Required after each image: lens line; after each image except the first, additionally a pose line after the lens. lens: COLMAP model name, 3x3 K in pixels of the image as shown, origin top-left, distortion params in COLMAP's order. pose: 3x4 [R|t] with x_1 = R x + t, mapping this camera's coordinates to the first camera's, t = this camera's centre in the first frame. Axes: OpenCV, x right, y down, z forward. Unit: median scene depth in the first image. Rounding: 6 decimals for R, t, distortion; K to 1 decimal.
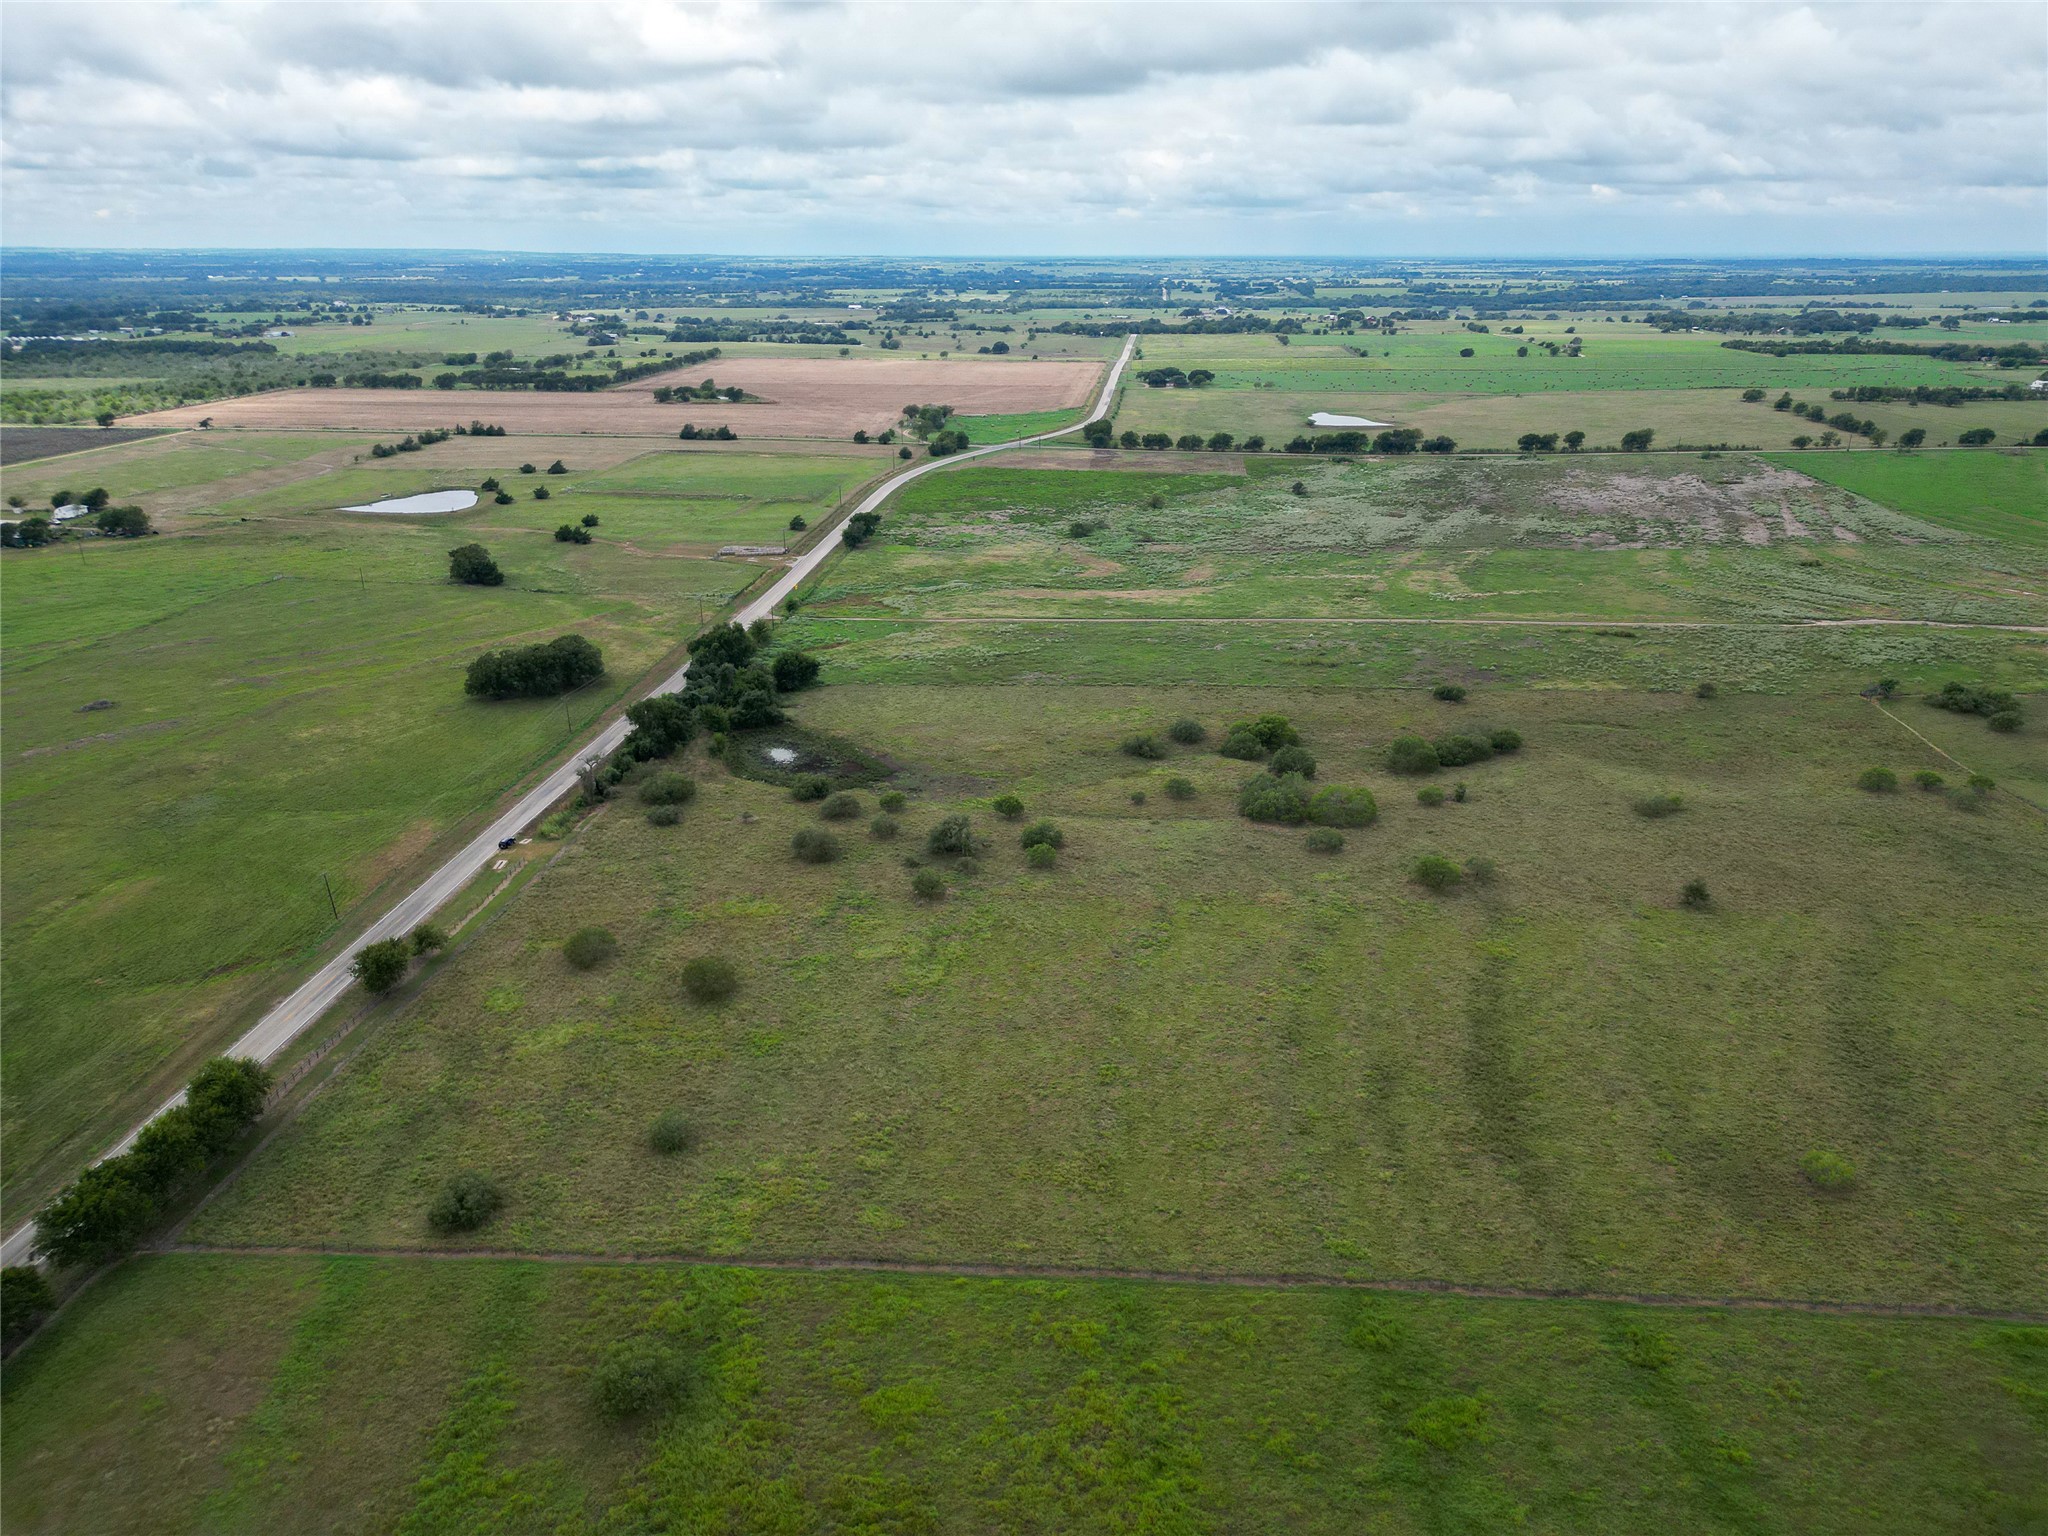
lens RADIAL K [[1425.9, 0, 1020.7], [0, 1425.9, 797.2], [0, 0, 1]] dist [0.064137, -0.053900]
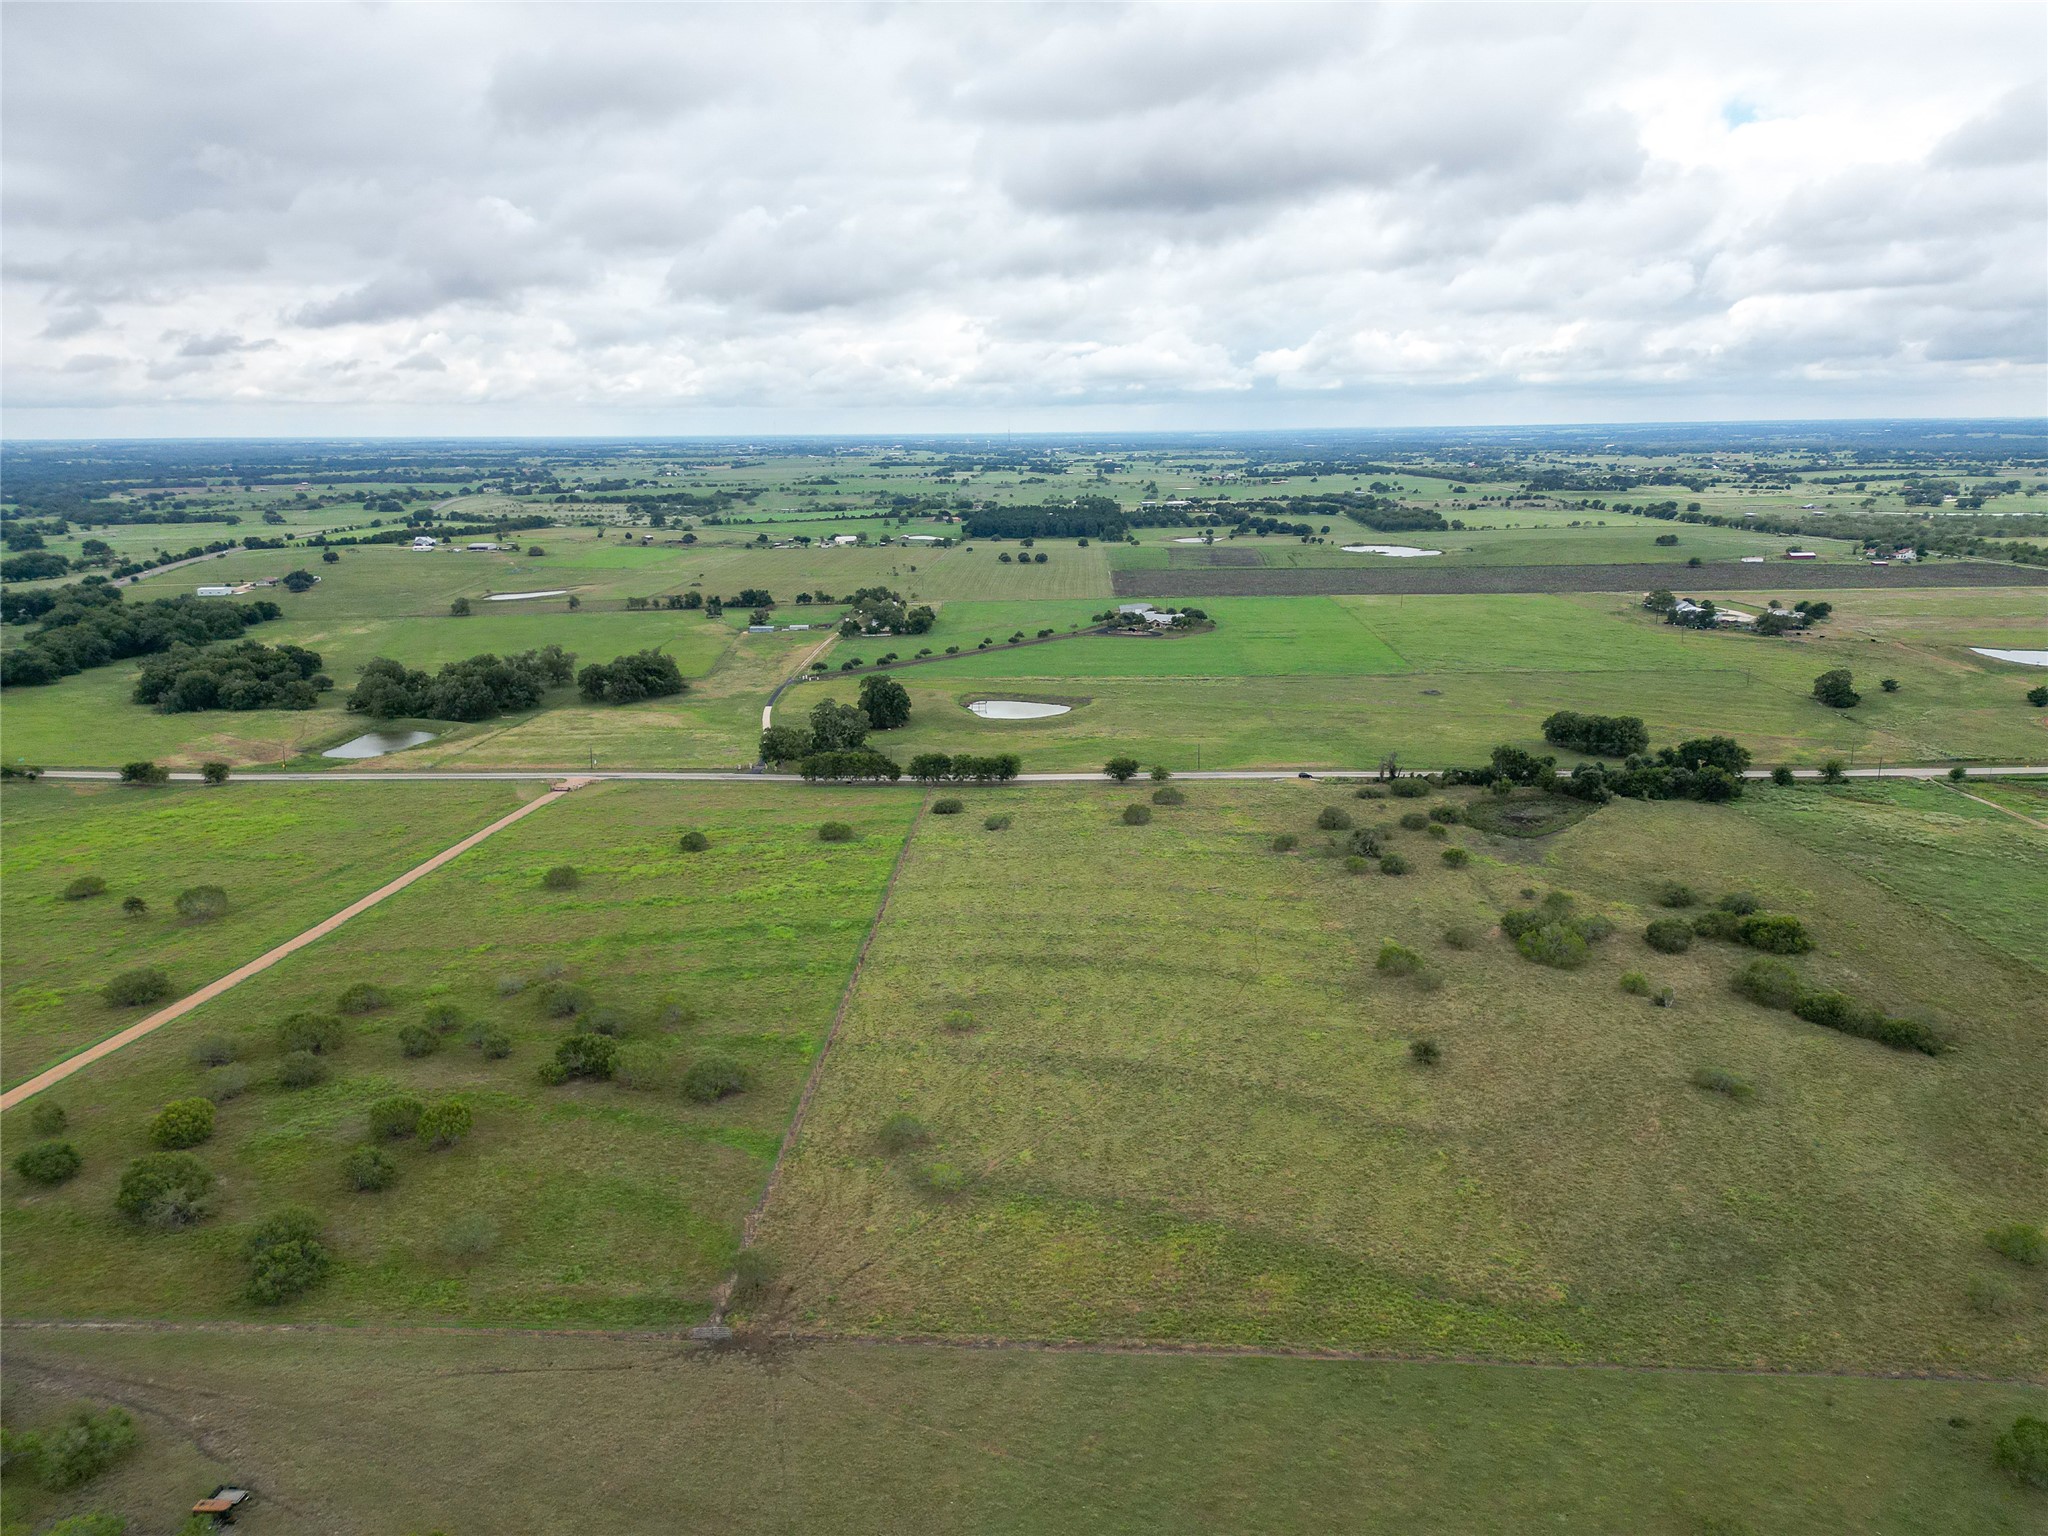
lens RADIAL K [[1425.9, 0, 1023.6], [0, 1425.9, 764.0], [0, 0, 1]] dist [0.064137, -0.053900]
pose [[0.055402, 0.227491, -0.972203, 1.024937], [-0.346350, 0.917619, 0.194982, -0.158204], [0.936468, 0.325920, 0.129630, 0.413474]]
